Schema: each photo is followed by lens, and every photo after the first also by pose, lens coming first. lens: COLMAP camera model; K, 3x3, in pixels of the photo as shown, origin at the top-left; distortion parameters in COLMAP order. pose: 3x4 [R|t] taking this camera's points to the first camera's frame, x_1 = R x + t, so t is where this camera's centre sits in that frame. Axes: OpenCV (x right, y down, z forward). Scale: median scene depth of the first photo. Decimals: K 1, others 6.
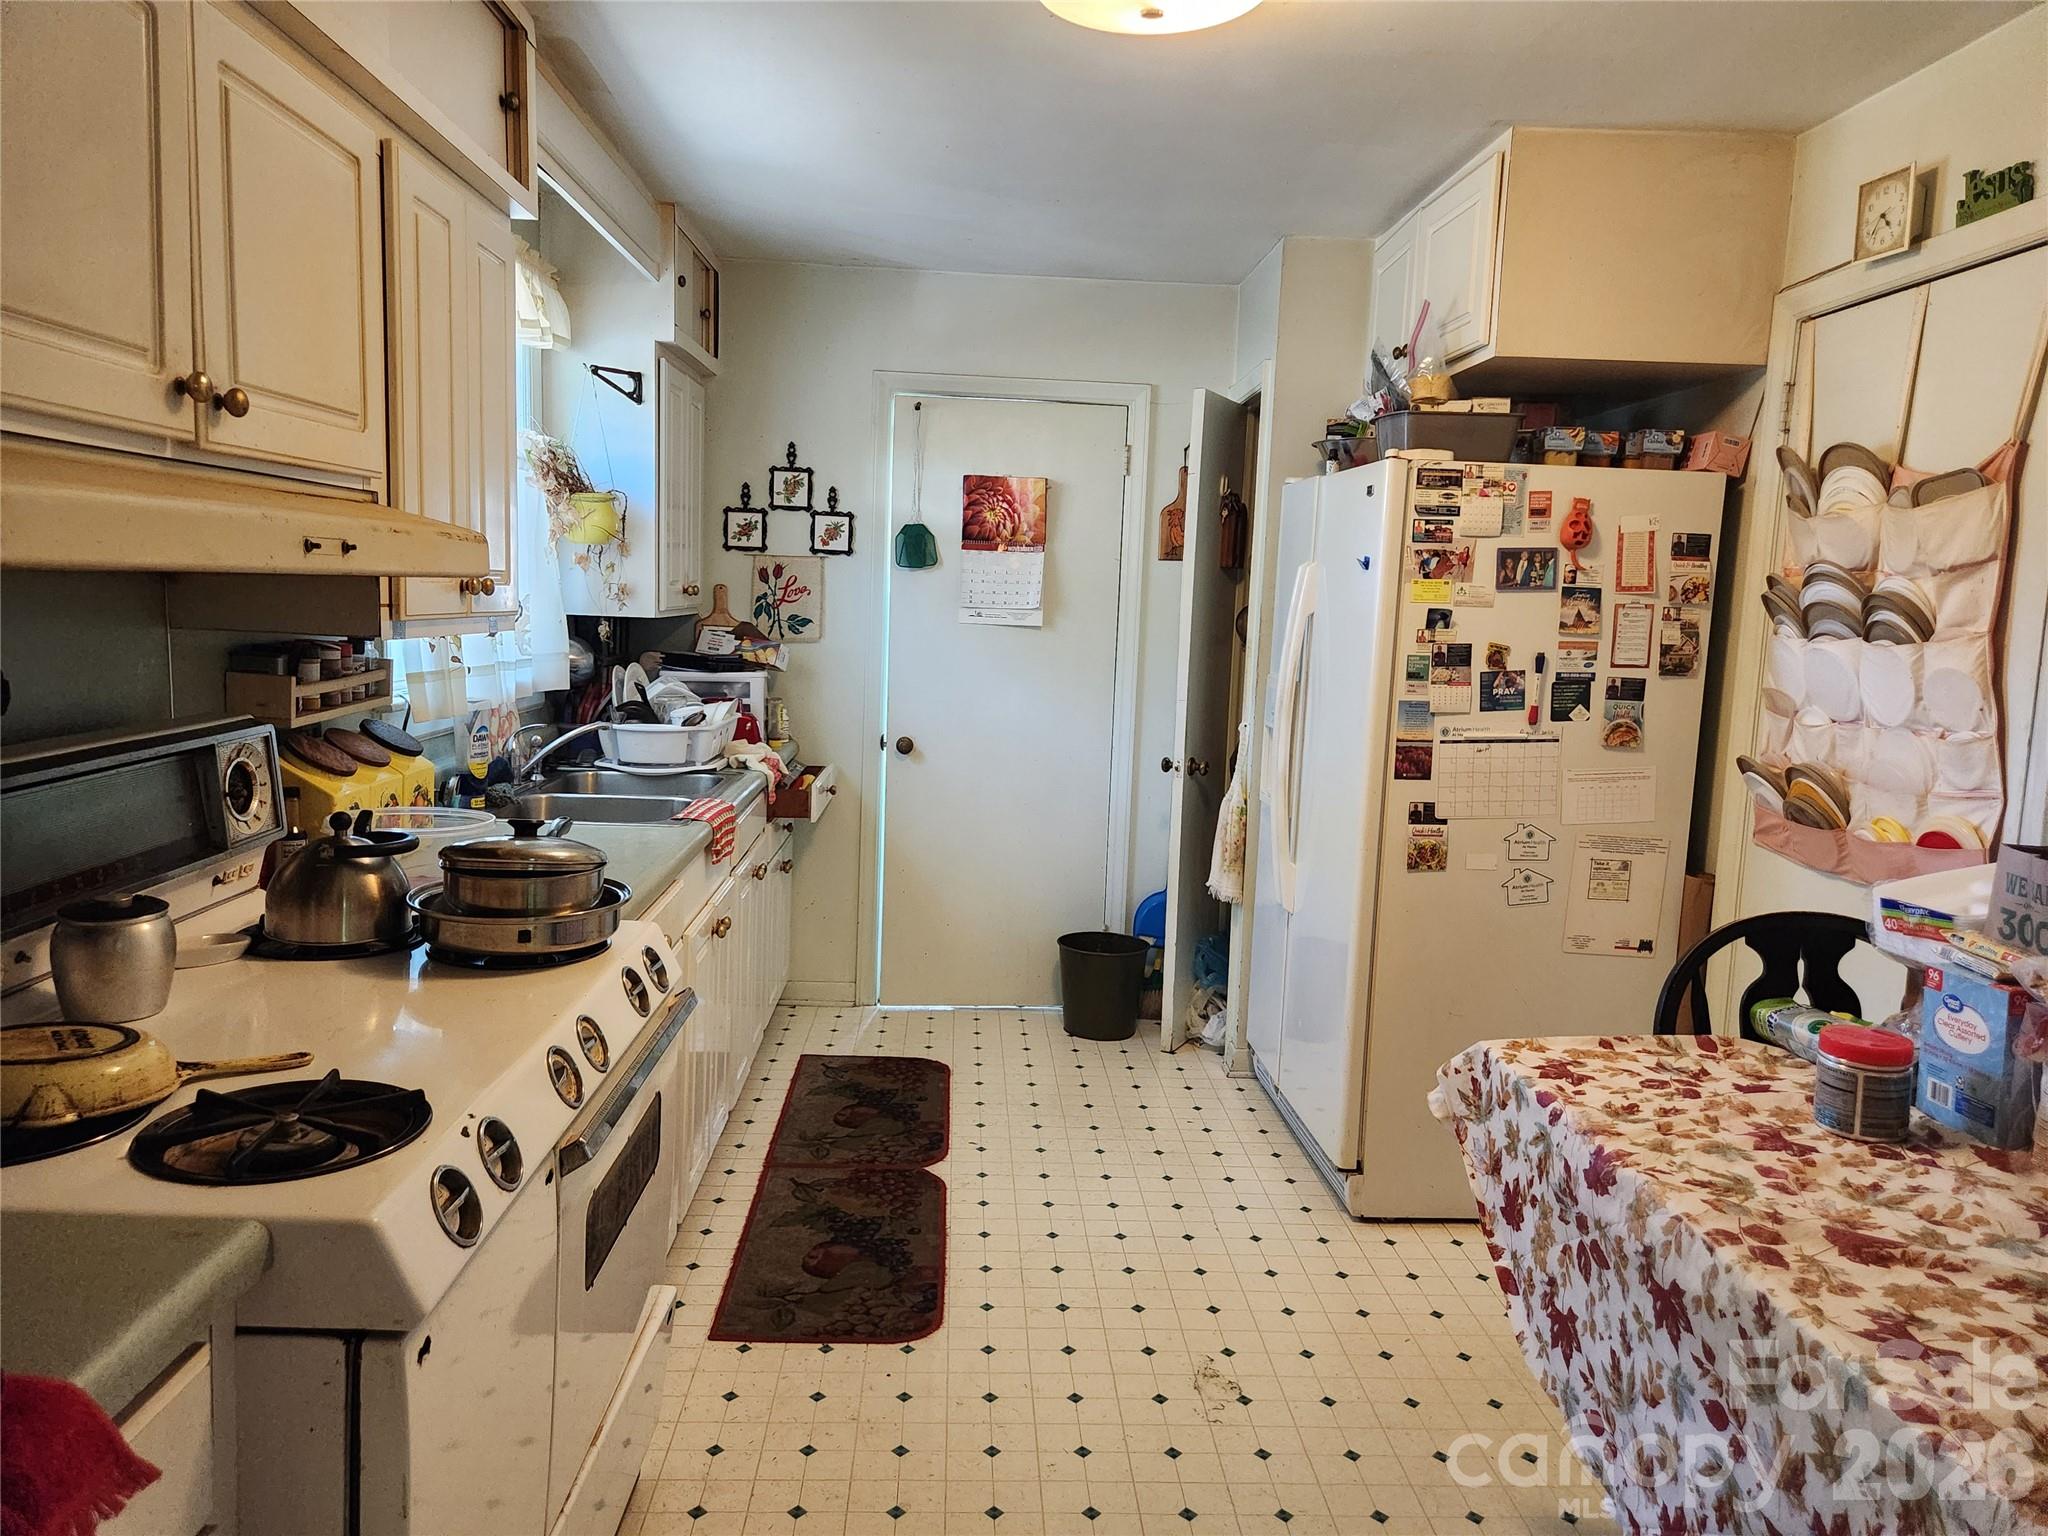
lens RADIAL K [[1383.2, 0, 1014.7], [0, 1383.2, 760.2], [0, 0, 1]] dist [0.024278, -0.004667]
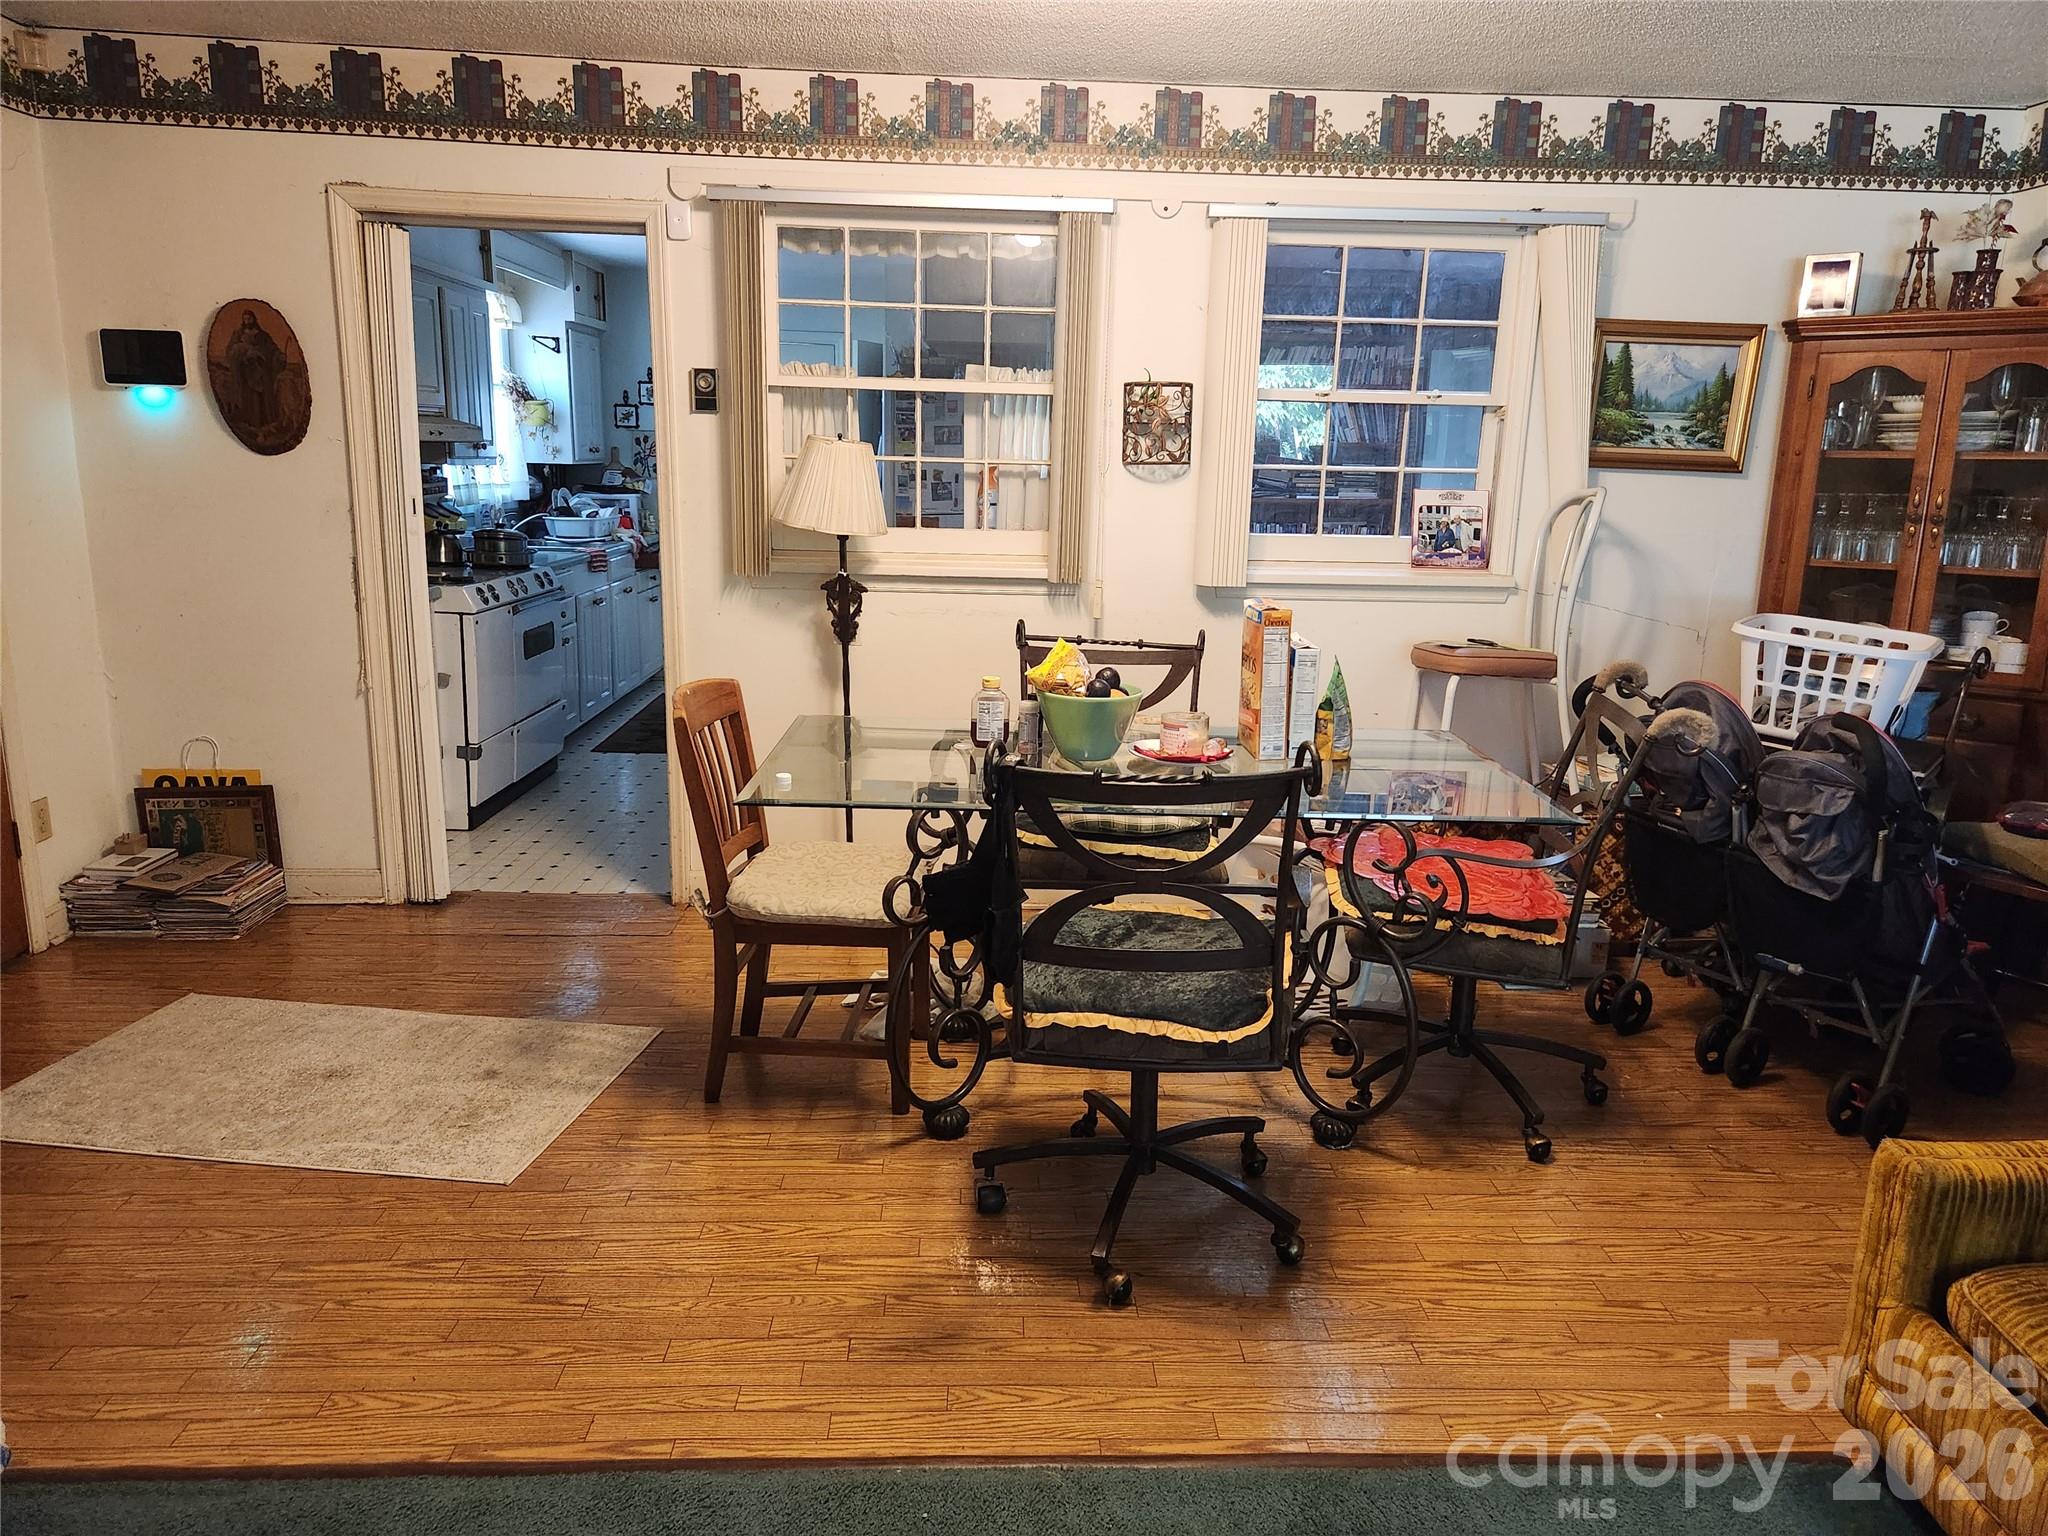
lens RADIAL K [[1383.2, 0, 1036.1], [0, 1383.2, 769.6], [0, 0, 1]] dist [0.024278, -0.004667]
pose [[0.999952, -0.009775, 0.000028, 0.398272], [0.009724, 0.995001, 0.099388, 0.141188], [-0.000999, -0.099383, 0.995049, -1.015958]]
